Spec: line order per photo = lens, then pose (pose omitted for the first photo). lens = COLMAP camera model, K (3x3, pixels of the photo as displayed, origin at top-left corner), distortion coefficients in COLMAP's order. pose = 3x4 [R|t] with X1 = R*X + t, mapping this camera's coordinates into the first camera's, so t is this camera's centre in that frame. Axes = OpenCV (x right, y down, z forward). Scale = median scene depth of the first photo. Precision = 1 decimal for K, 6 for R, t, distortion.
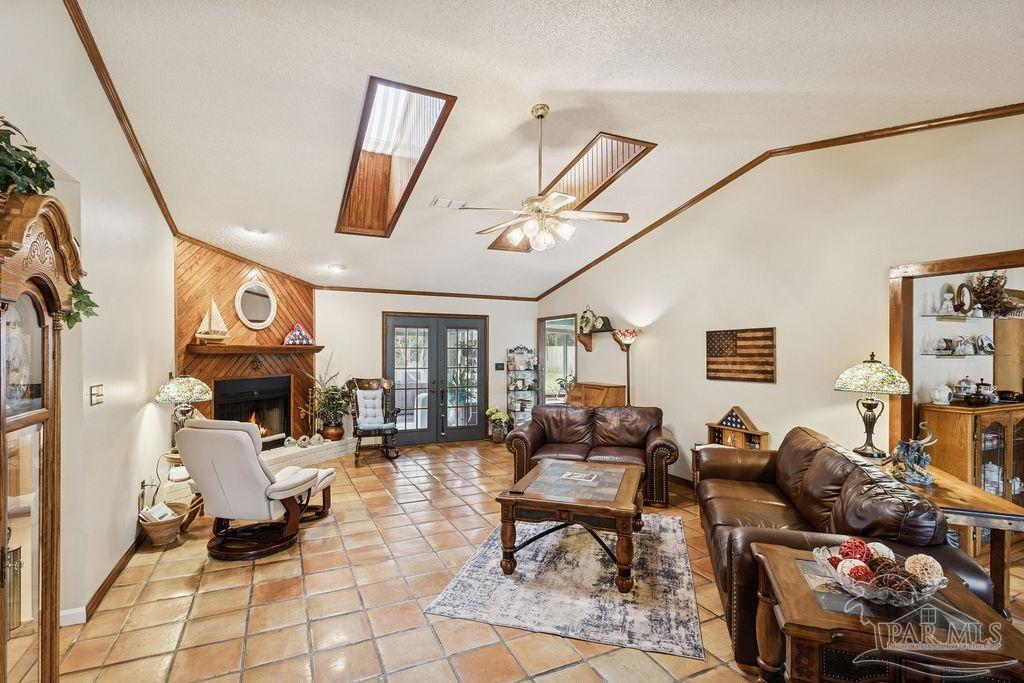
lens RADIAL K [[483.4, 0, 510.1], [0, 483.4, 354.9], [0, 0, 1]] dist [0.000701, 0.000399]
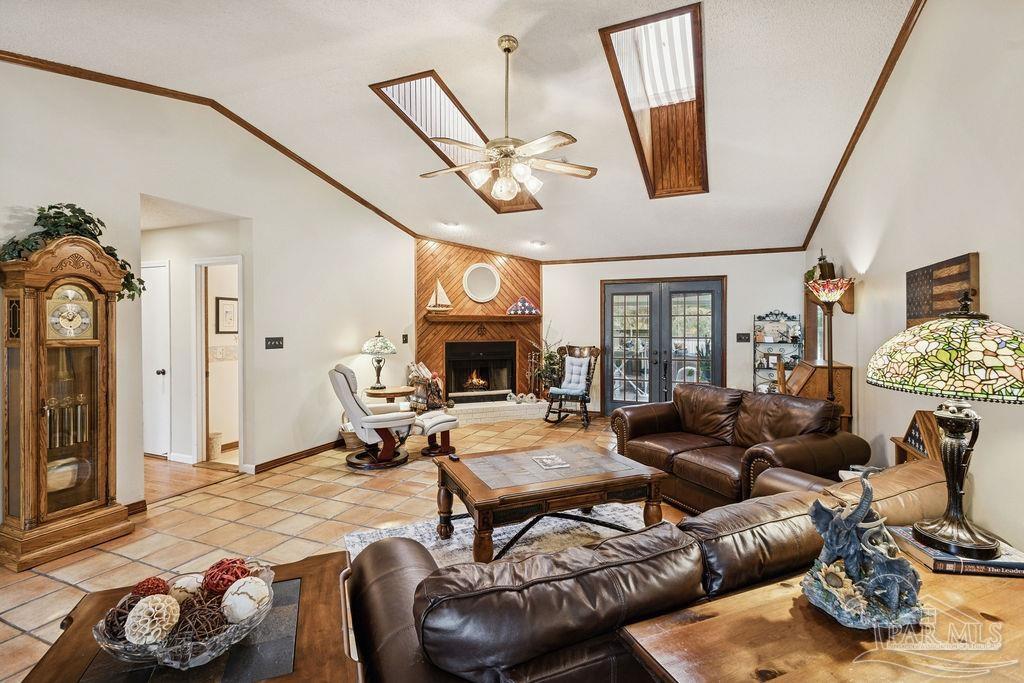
lens RADIAL K [[475.1, 0, 512.3], [0, 475.1, 331.7], [0, 0, 1]] dist [-0.001761, 0.000353]
pose [[0.662869, 0.006412, -0.748708, 0.391462], [-0.003219, 0.999978, 0.005714, 0.013419], [0.748729, -0.001377, 0.662875, 0.226533]]
